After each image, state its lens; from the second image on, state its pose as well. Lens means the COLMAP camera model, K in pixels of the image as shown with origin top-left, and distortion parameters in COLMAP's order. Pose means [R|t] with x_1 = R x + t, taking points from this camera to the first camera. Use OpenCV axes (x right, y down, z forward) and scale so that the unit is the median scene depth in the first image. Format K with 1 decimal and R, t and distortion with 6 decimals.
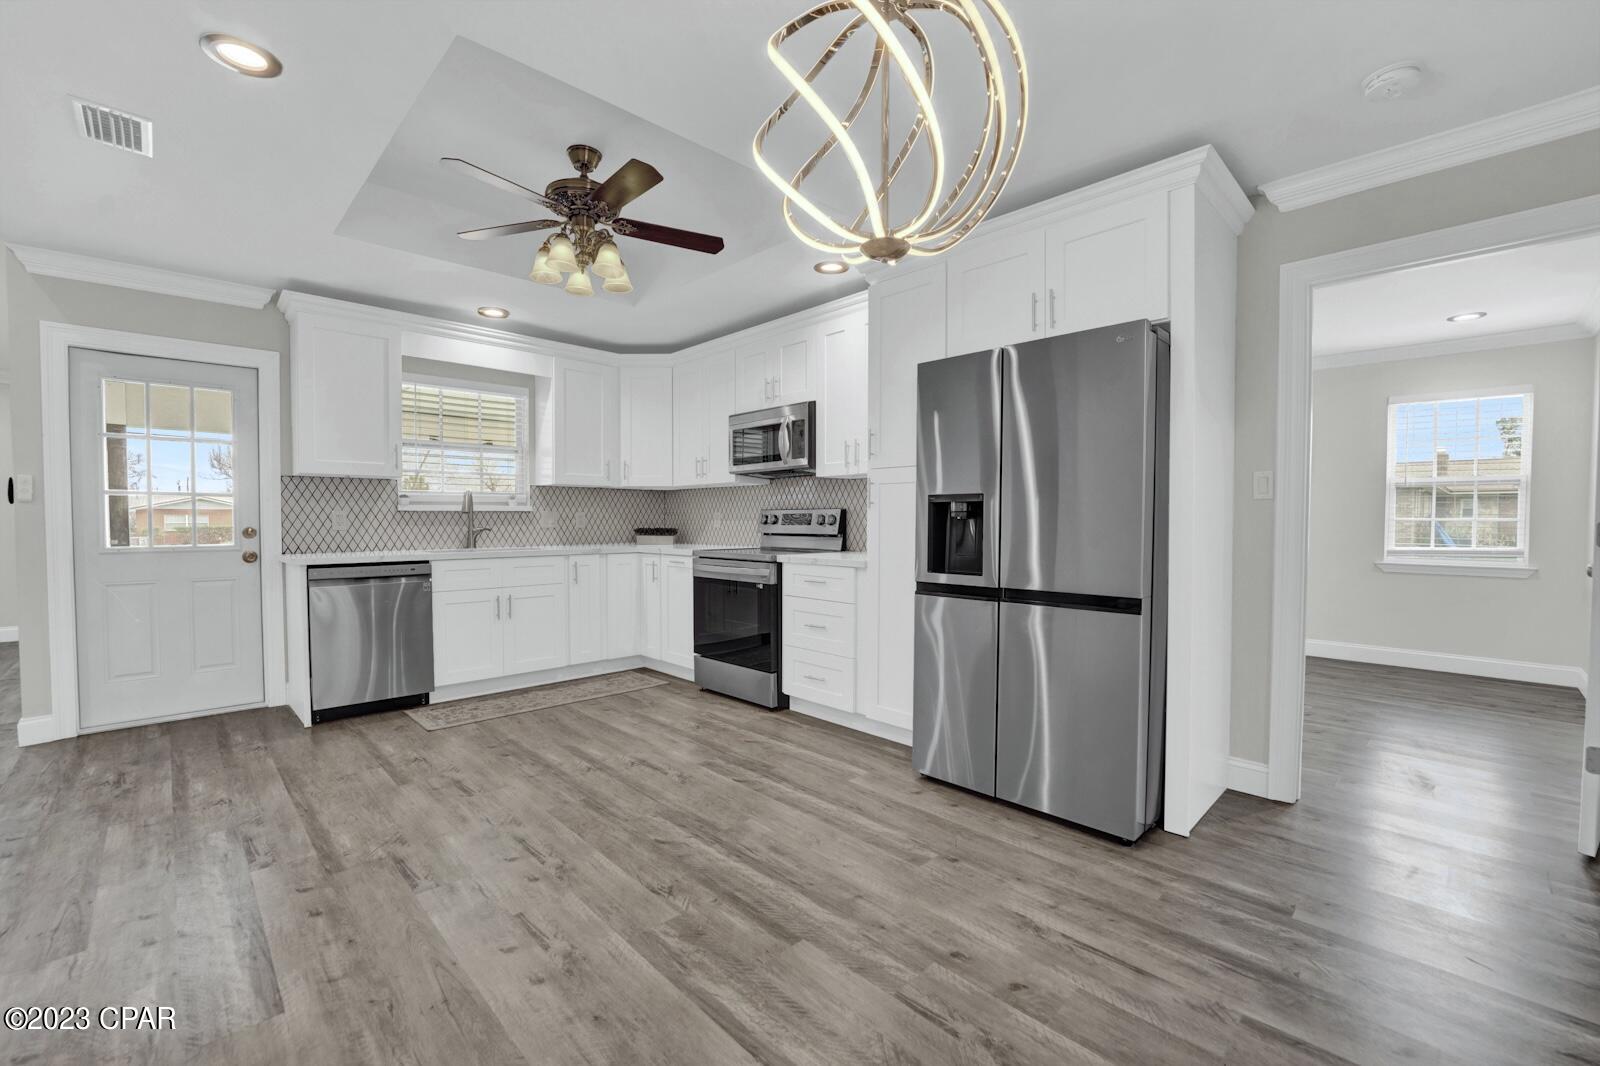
lens RADIAL K [[670.0, 0, 791.9], [0, 670.0, 539.3], [0, 0, 1]] dist [-0.028332, 0.004839]
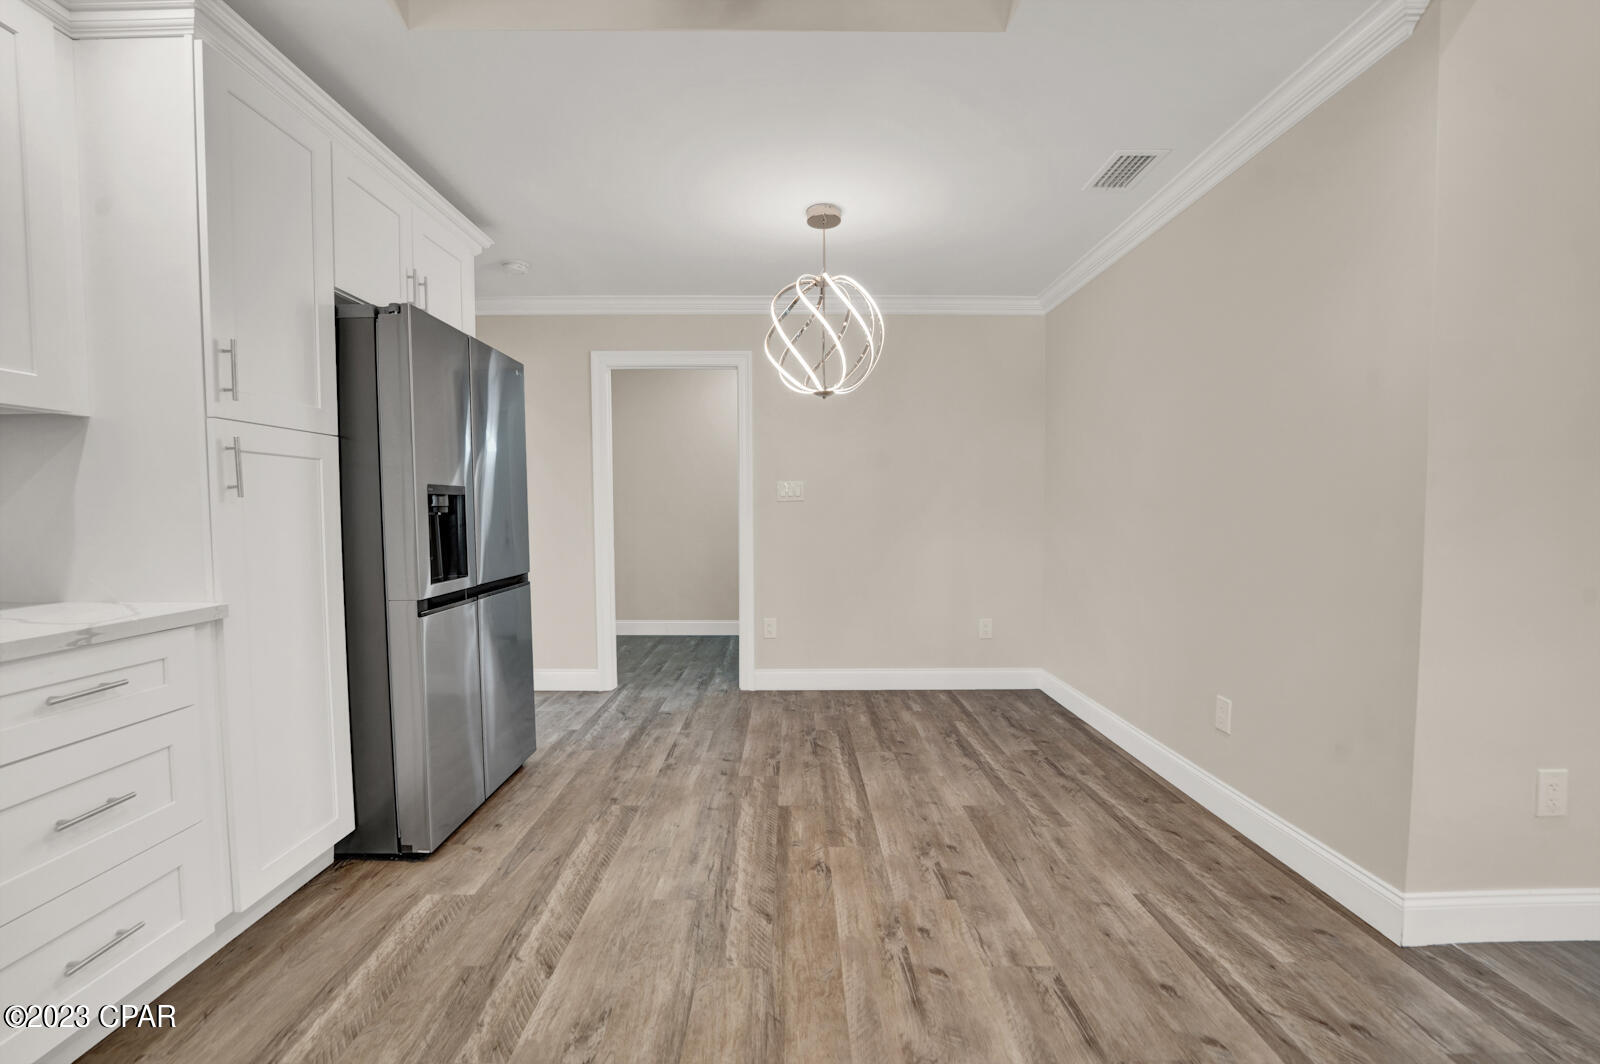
lens RADIAL K [[670.0, 0, 790.4], [0, 670.0, 525.2], [0, 0, 1]] dist [-0.028332, 0.004839]
pose [[-0.720534, -0.016817, 0.693215, -0.621477], [0.024515, 0.998463, 0.049703, -0.047027], [-0.692986, 0.052807, -0.719015, 1.245958]]
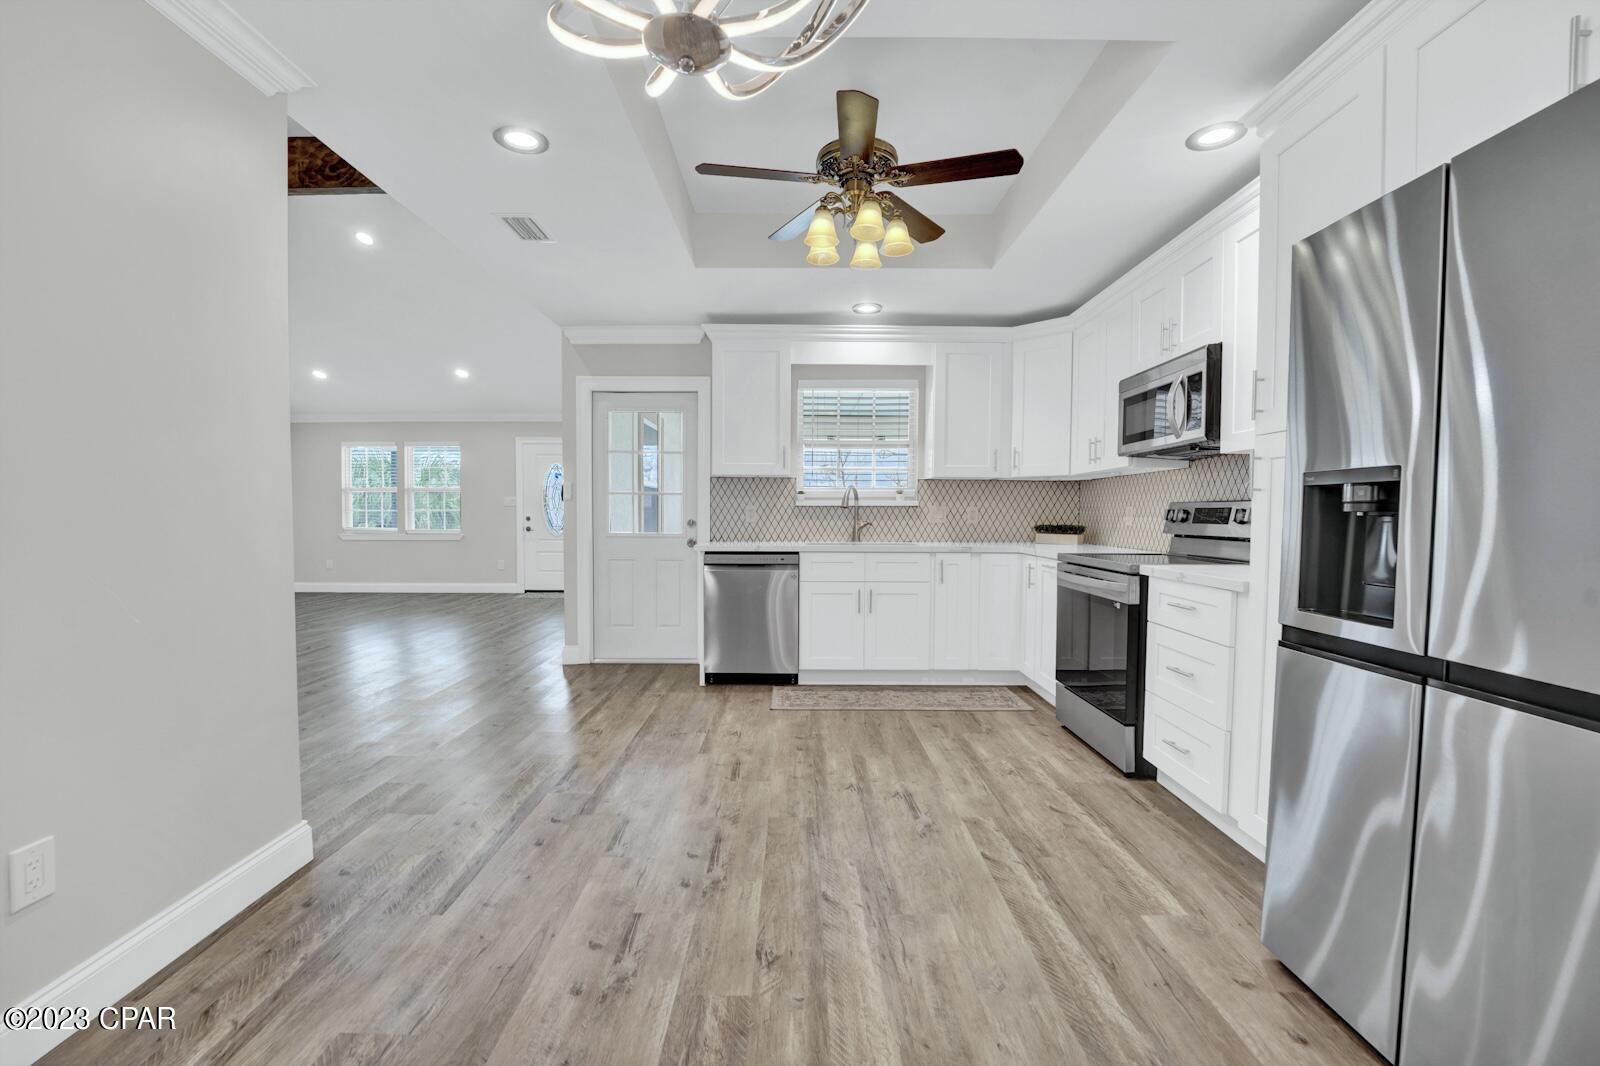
lens RADIAL K [[670.0, 0, 791.4], [0, 670.0, 539.8], [0, 0, 1]] dist [-0.028332, 0.004839]
pose [[0.715008, 0.030515, -0.698450, 0.280107], [-0.025121, 0.999523, 0.017953, -0.009238], [0.698665, 0.004709, 0.715433, 0.297676]]
